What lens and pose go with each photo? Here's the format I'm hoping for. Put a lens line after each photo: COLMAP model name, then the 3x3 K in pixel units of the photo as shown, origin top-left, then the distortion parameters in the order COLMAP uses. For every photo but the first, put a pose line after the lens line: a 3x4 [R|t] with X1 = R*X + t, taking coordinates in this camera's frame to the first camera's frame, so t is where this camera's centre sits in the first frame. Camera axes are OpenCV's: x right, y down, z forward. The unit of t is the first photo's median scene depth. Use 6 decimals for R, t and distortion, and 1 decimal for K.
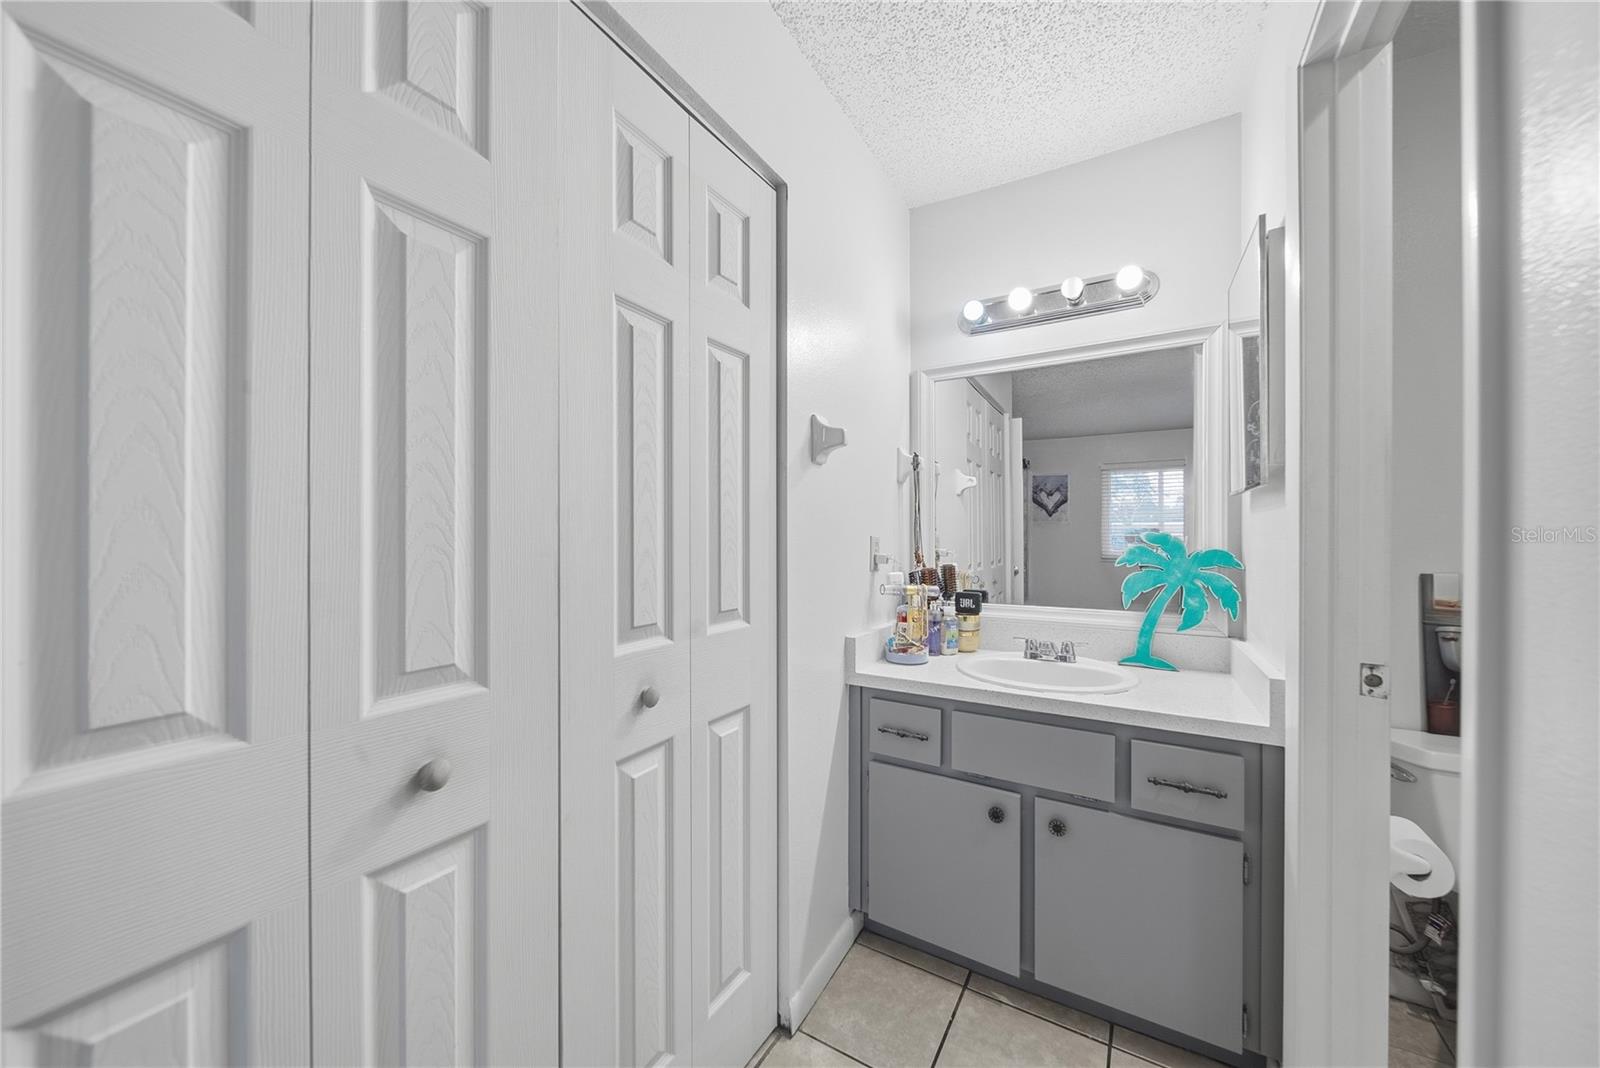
lens RADIAL K [[571.6, 0, 797.8], [0, 571.6, 534.3], [0, 0, 1]] dist [0.000386, -0.001443]
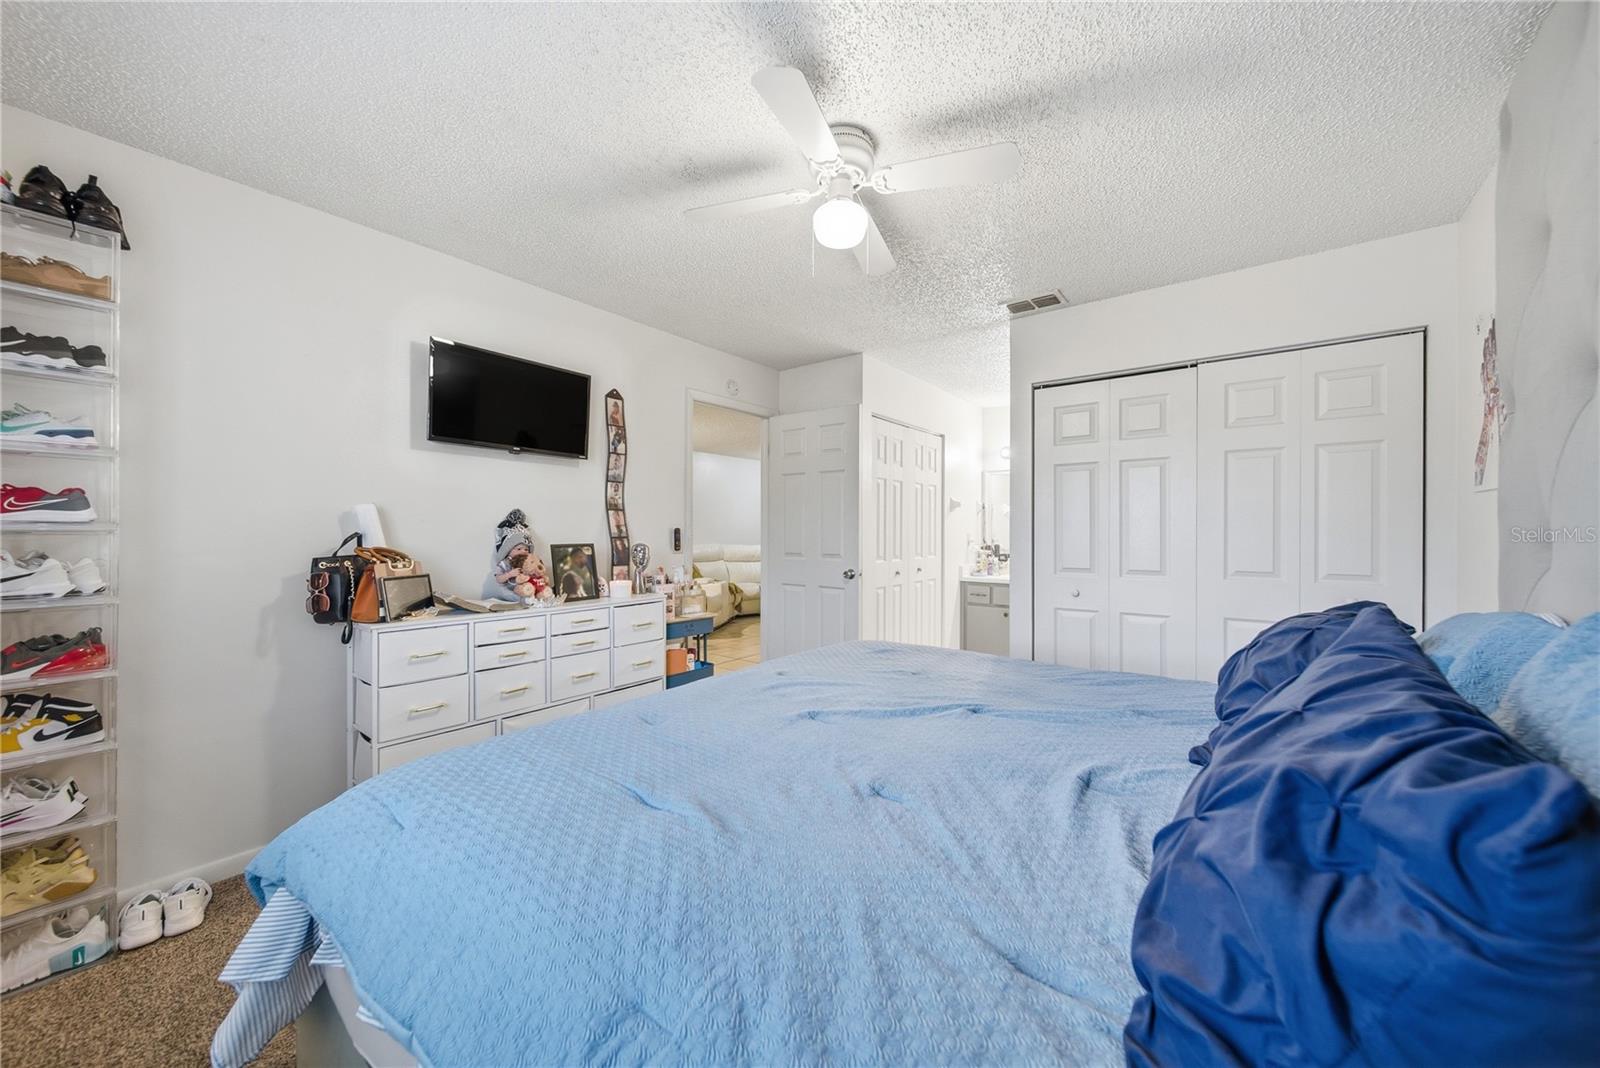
lens RADIAL K [[571.6, 0, 803.1], [0, 571.6, 533.2], [0, 0, 1]] dist [0.000386, -0.001443]
pose [[0.992092, -0.001188, -0.125506, -0.316088], [0.001265, 0.999999, 0.000530, 0.000665], [0.125505, -0.000685, 0.992093, -1.875918]]
